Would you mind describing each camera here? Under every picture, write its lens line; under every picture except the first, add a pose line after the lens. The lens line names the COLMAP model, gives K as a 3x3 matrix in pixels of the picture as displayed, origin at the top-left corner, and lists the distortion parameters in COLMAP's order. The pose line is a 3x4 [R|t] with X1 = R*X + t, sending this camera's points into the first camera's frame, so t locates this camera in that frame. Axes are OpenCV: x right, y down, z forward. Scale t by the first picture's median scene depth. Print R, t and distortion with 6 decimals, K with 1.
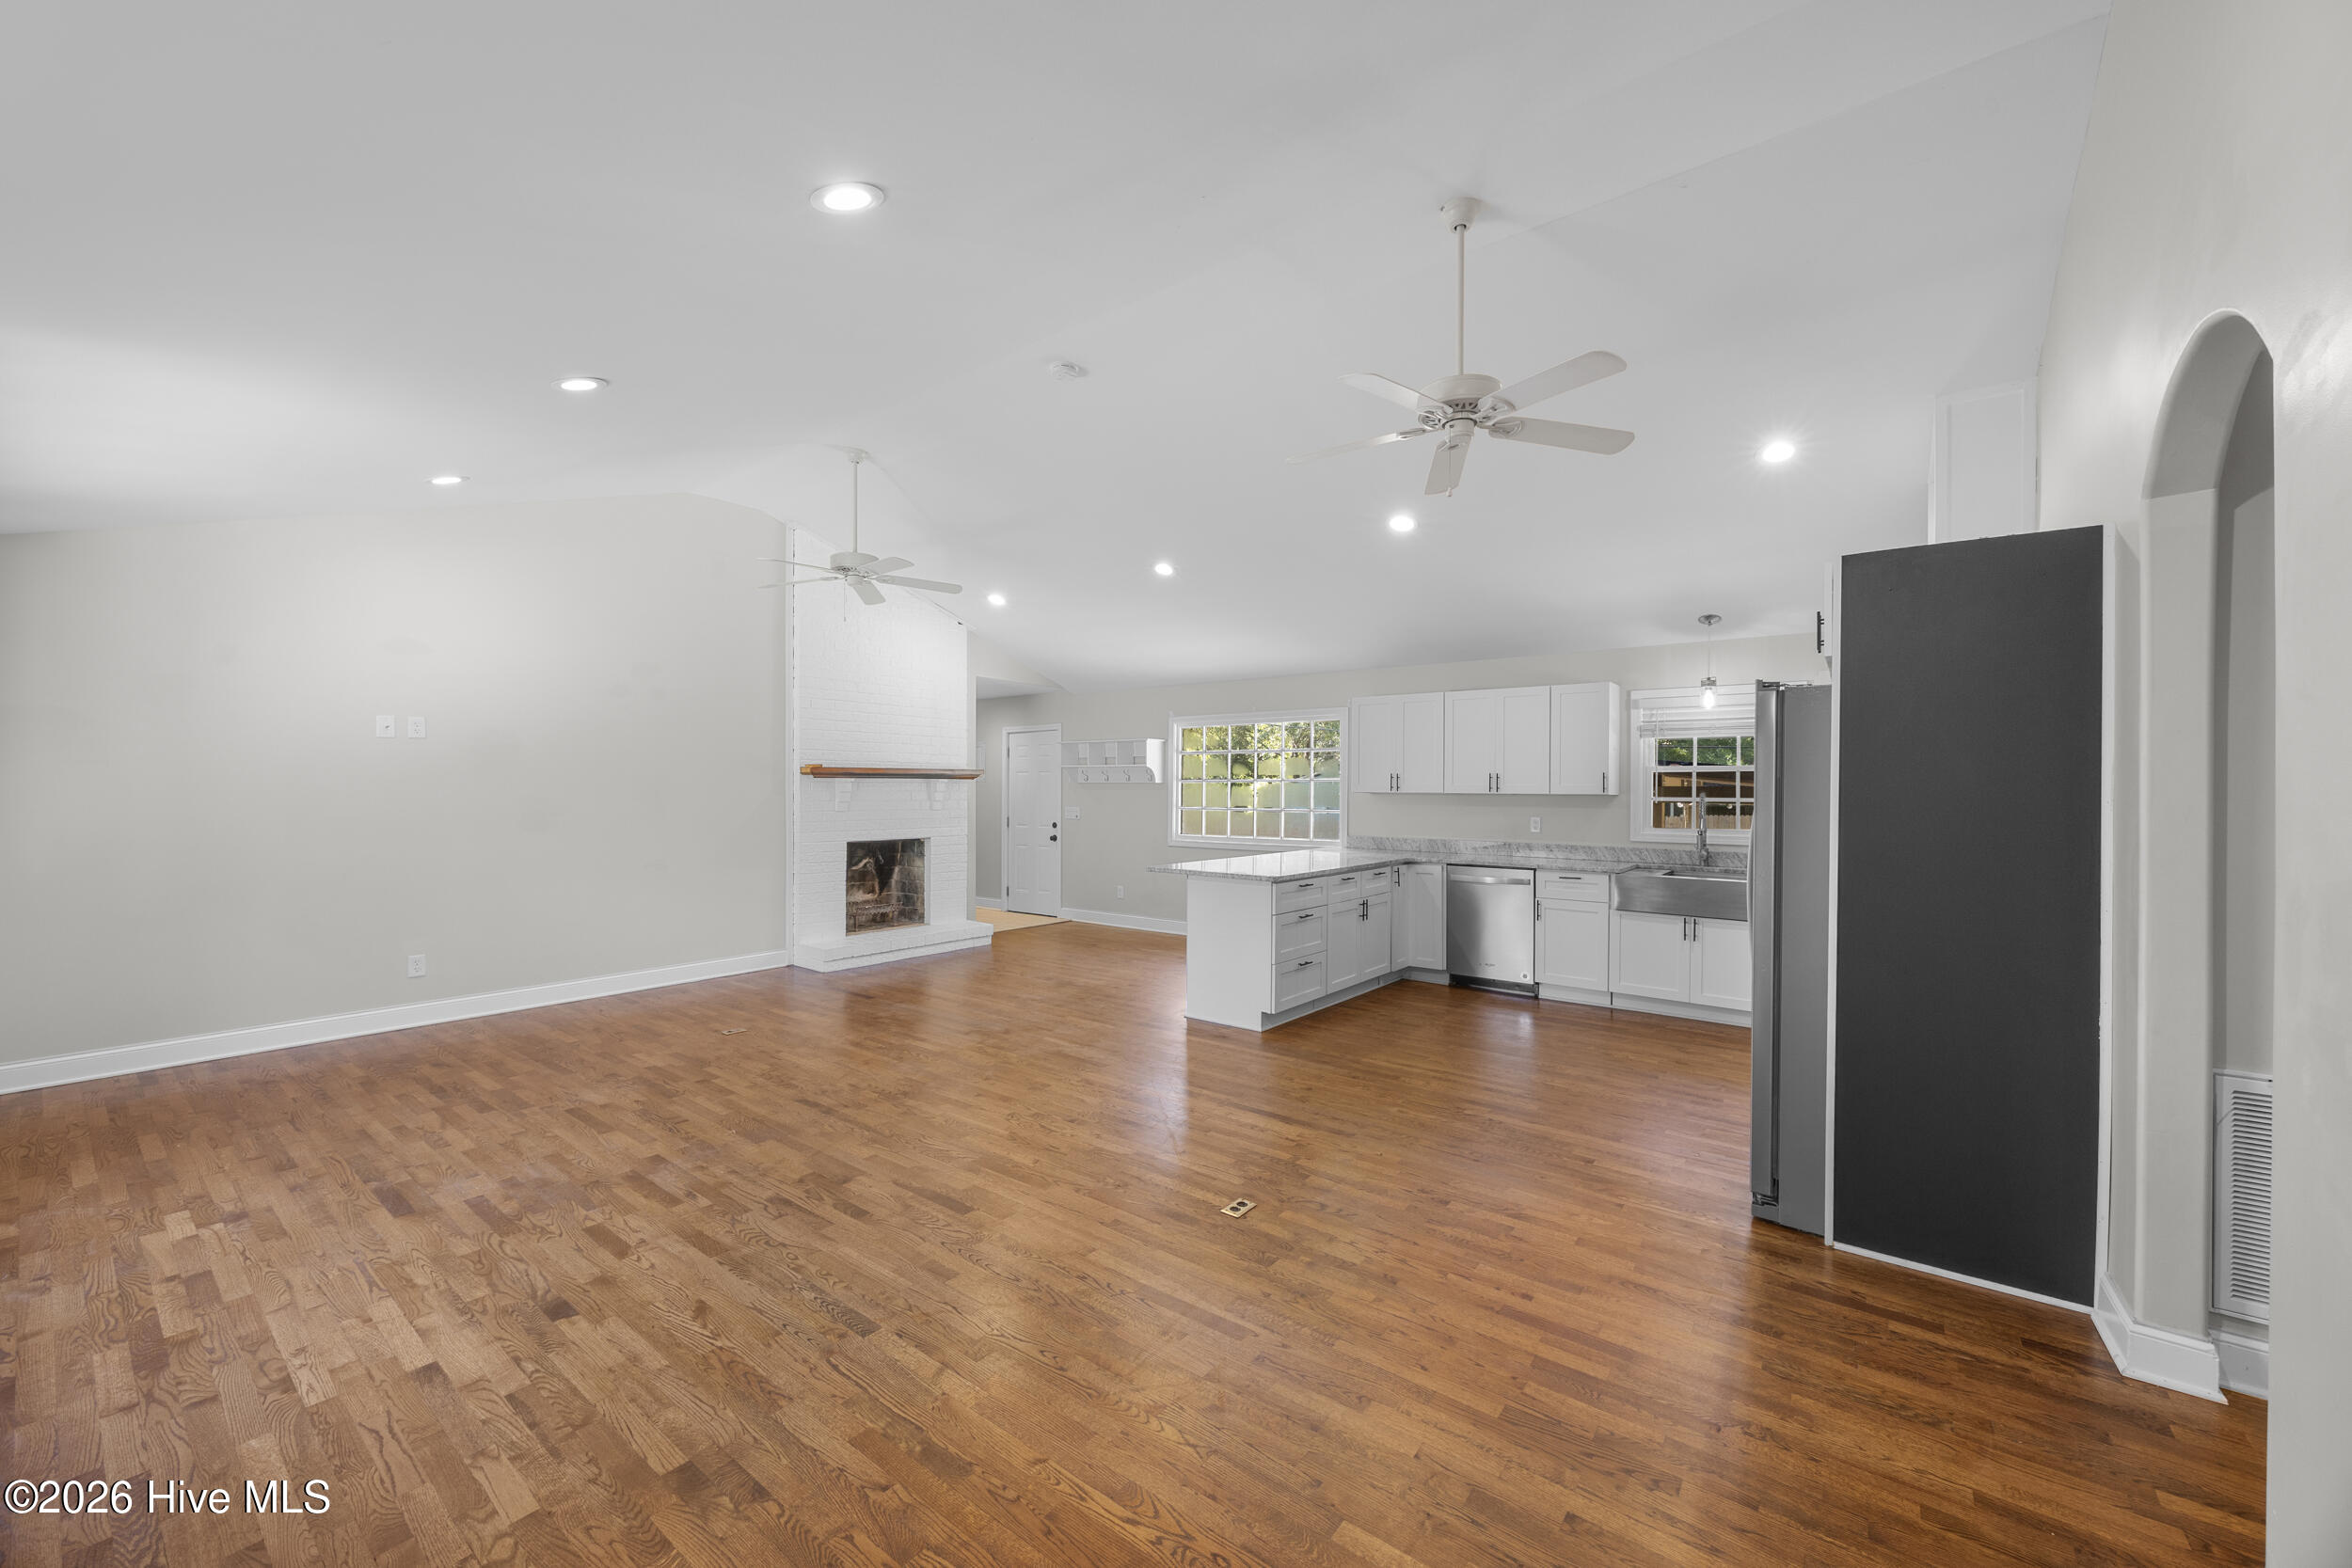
lens RADIAL K [[897.7, 0, 1185.9], [0, 897.7, 788.3], [0, 0, 1]] dist [-0.003111, -0.000129]
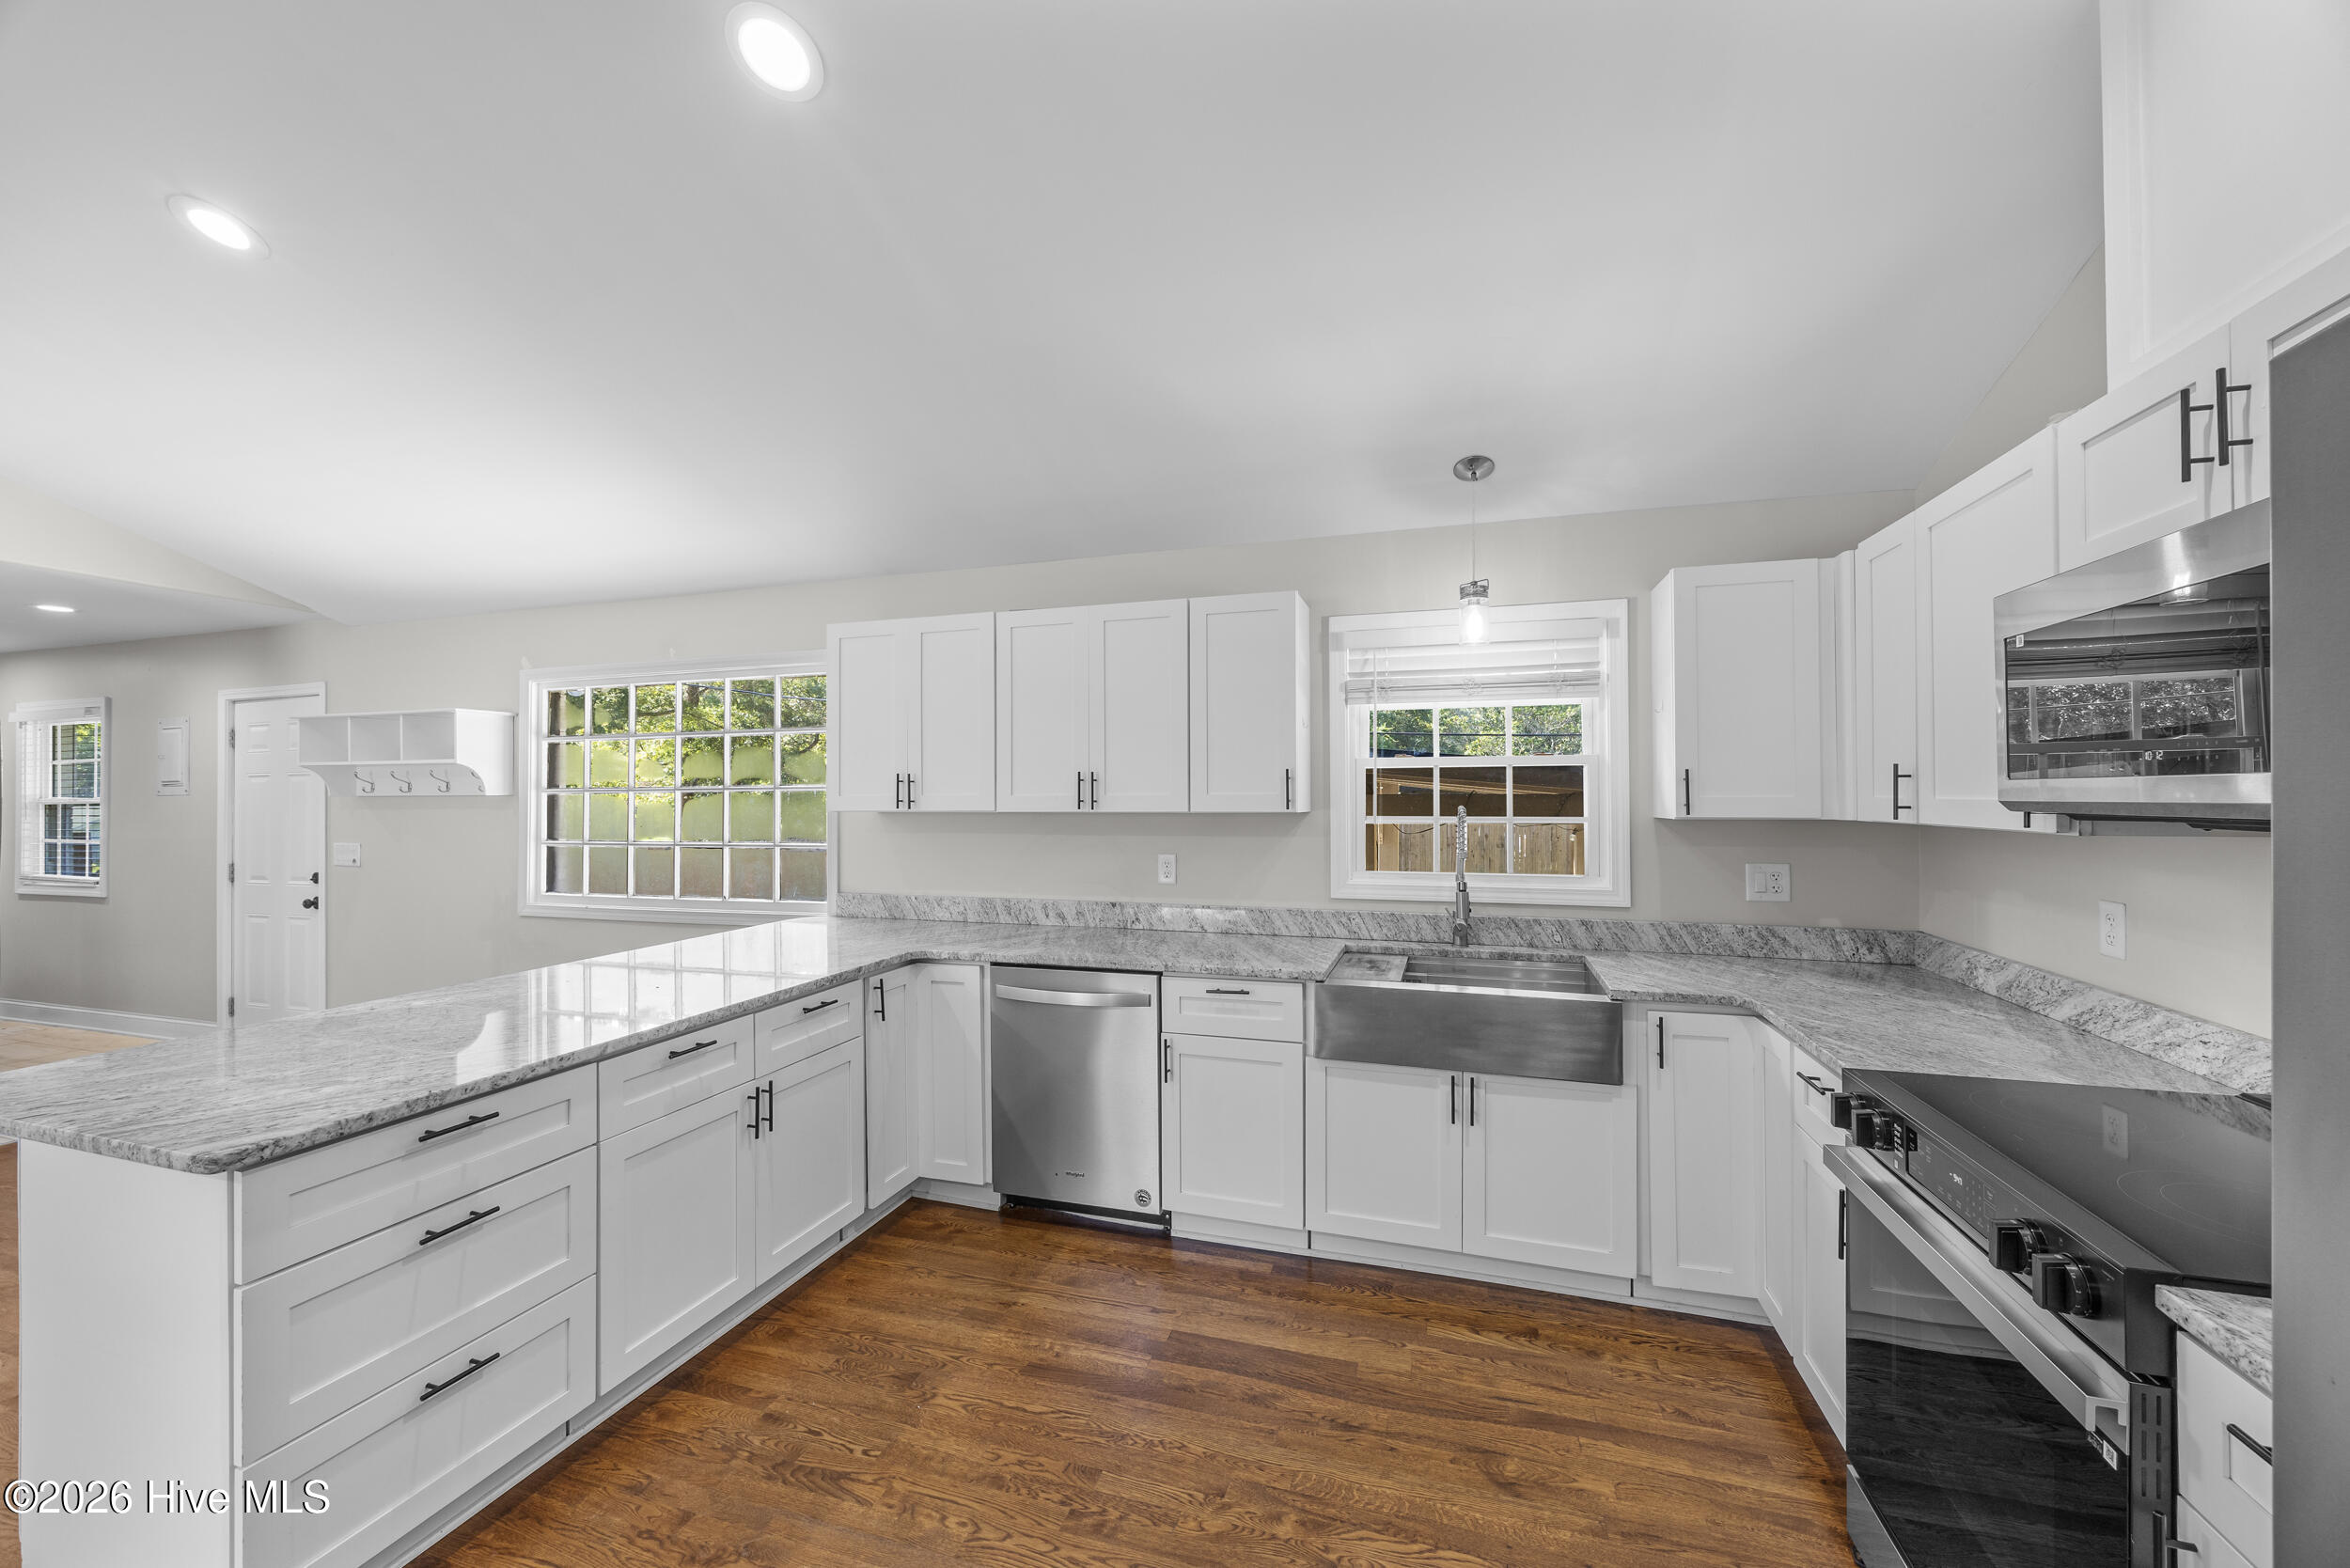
lens RADIAL K [[897.0, 0, 1178.3], [0, 897.0, 781.5], [0, 0, 1]] dist [-0.003111, -0.000129]
pose [[0.939097, -0.006730, 0.343588, 0.235122], [0.011034, 0.999883, -0.010573, -0.006233], [-0.343476, 0.013720, 0.939061, 0.547837]]
